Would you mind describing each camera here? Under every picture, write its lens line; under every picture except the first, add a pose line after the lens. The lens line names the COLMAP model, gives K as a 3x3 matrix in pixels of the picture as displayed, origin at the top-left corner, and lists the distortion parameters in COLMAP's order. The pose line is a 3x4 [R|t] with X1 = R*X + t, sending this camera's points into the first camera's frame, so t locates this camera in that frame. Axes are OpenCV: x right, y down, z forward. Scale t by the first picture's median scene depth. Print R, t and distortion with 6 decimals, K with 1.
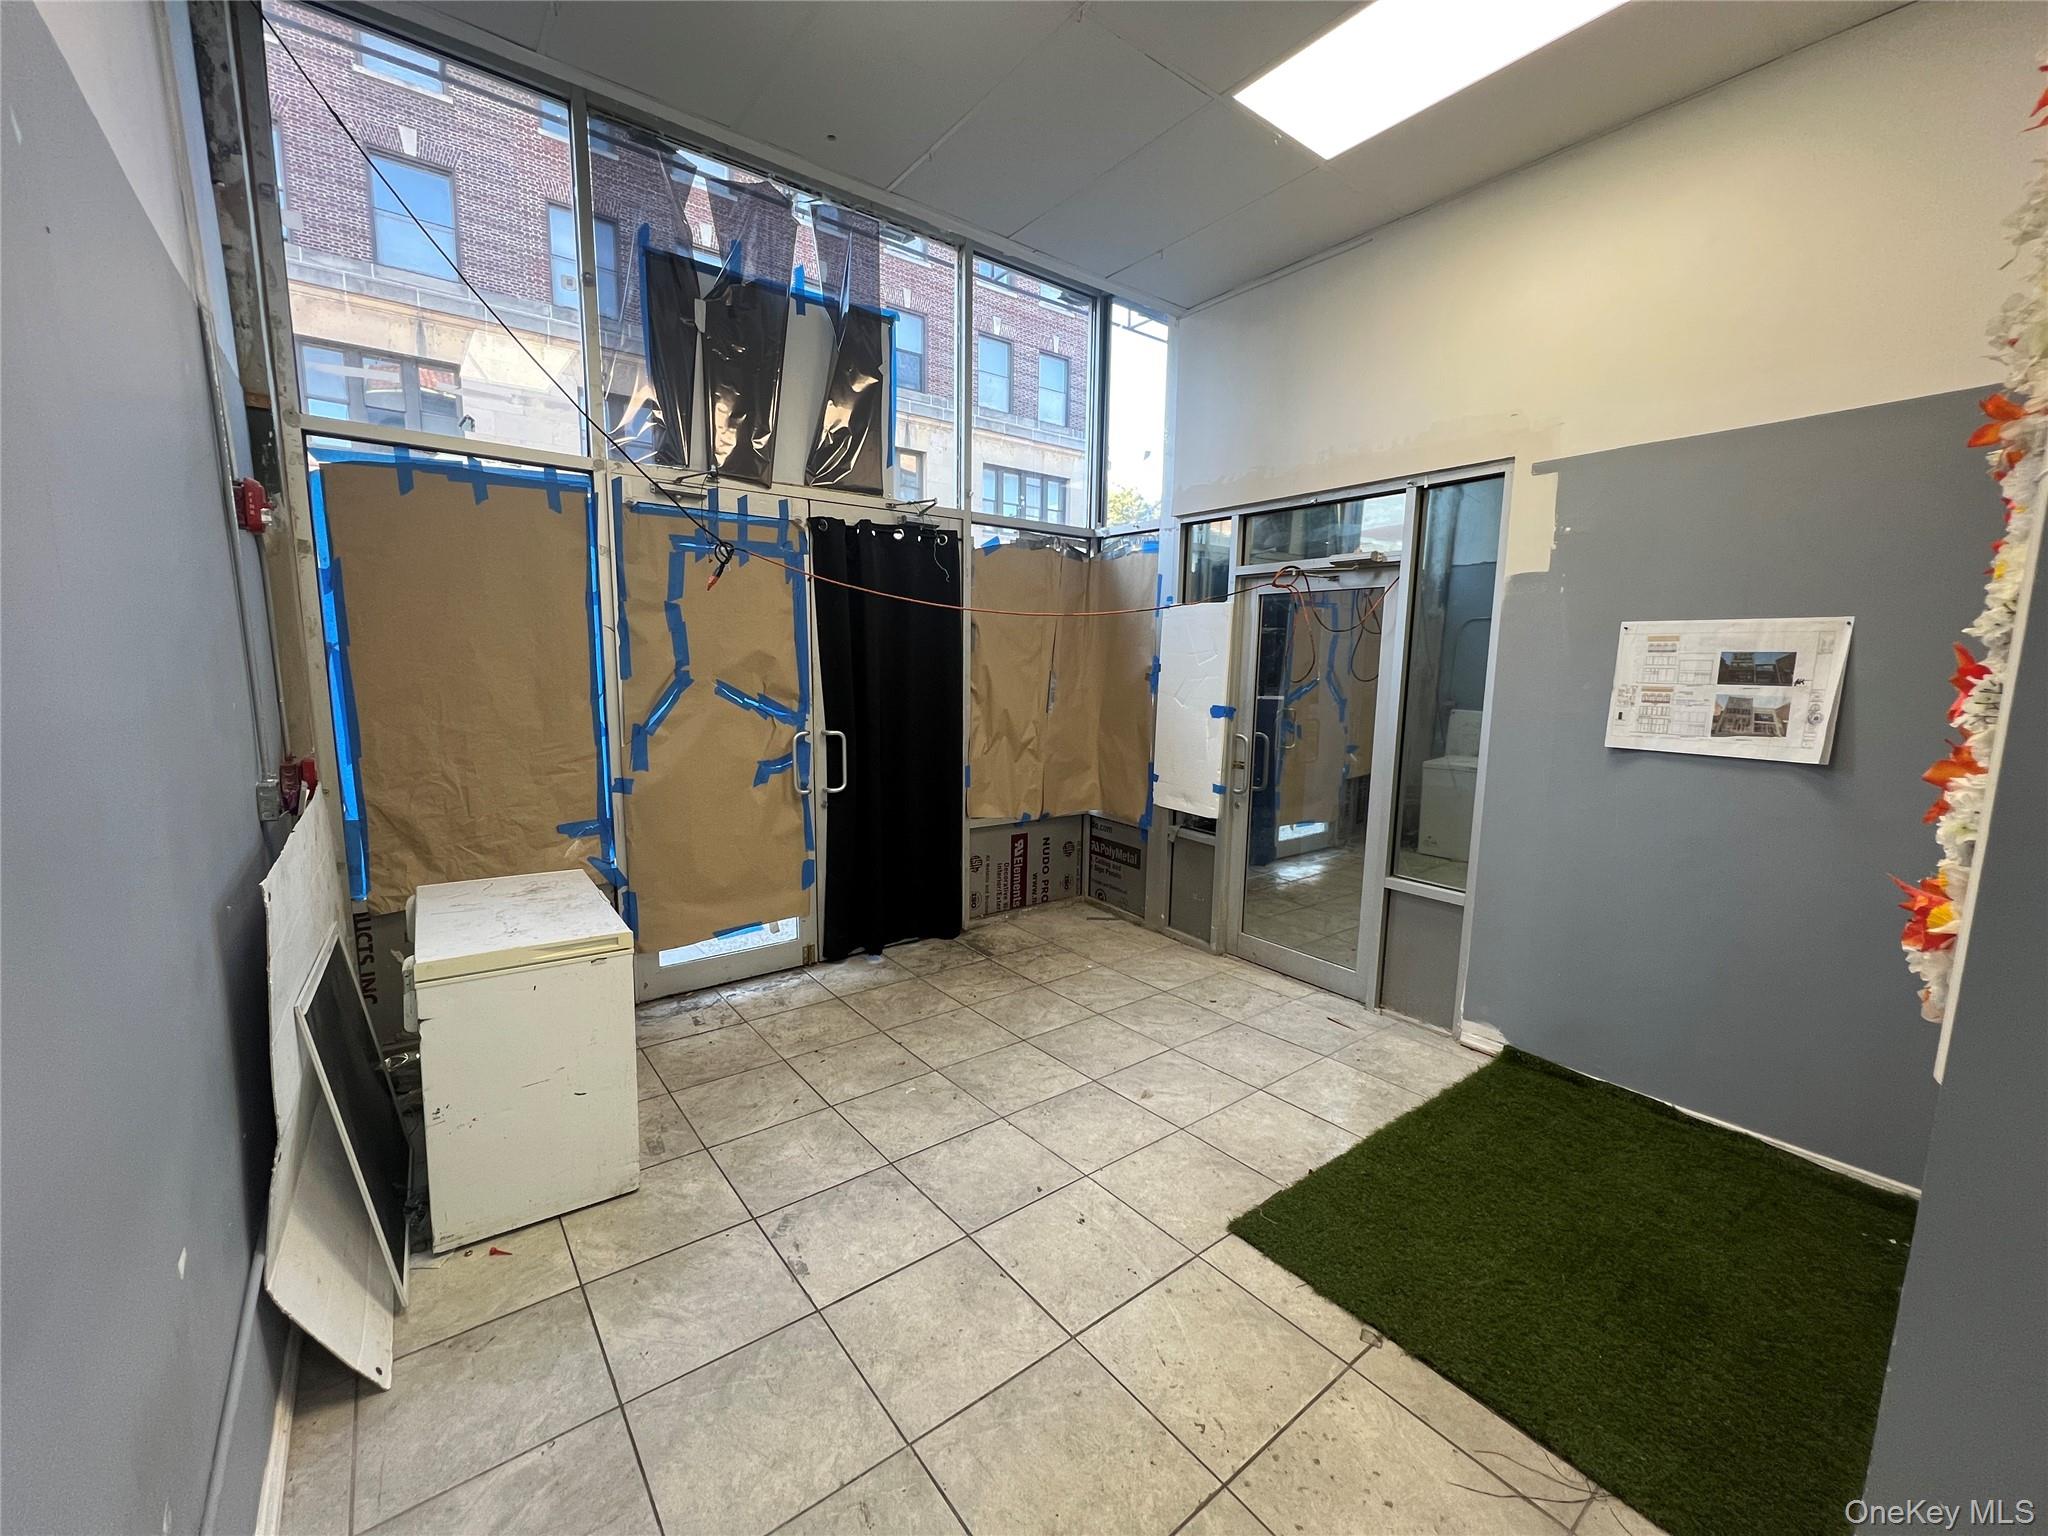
lens RADIAL K [[820.8, 0, 1025.0], [0, 820.8, 774.0], [0, 0, 1]] dist [-0.000151, 0.000194]
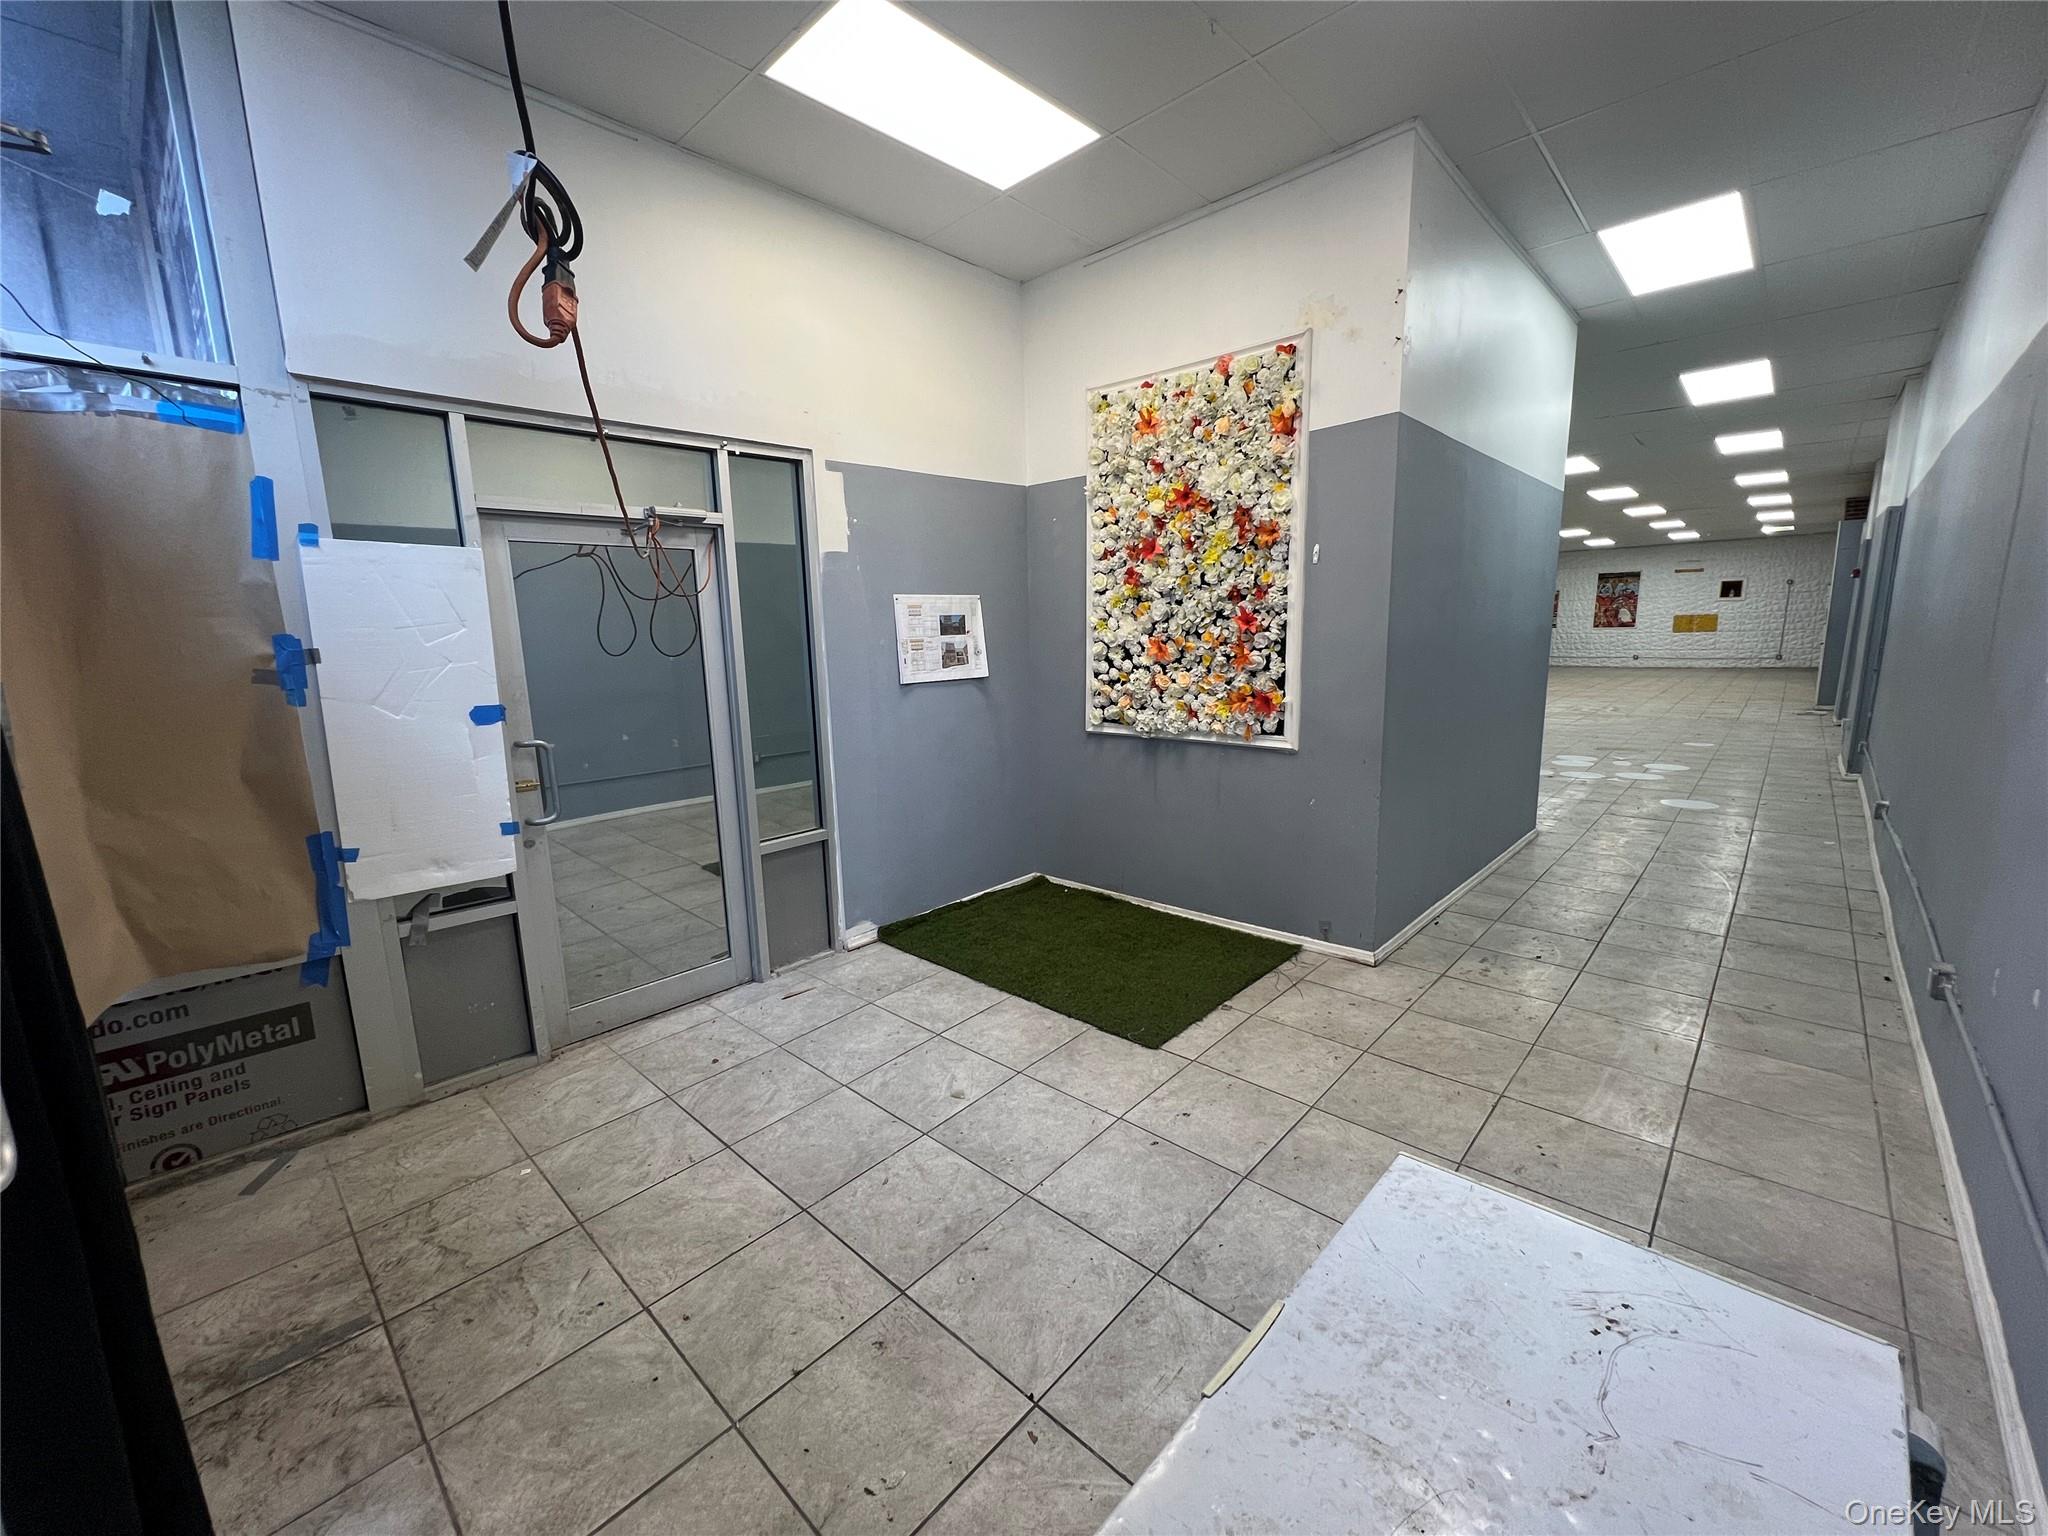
lens RADIAL K [[820.8, 0, 1025.0], [0, 820.8, 774.0], [0, 0, 1]] dist [-0.000151, 0.000194]
pose [[-0.159515, -0.184335, 0.969833, -0.632324], [0.164928, 0.963629, 0.210282, -0.128165], [-0.973321, 0.193496, -0.123311, 0.880340]]
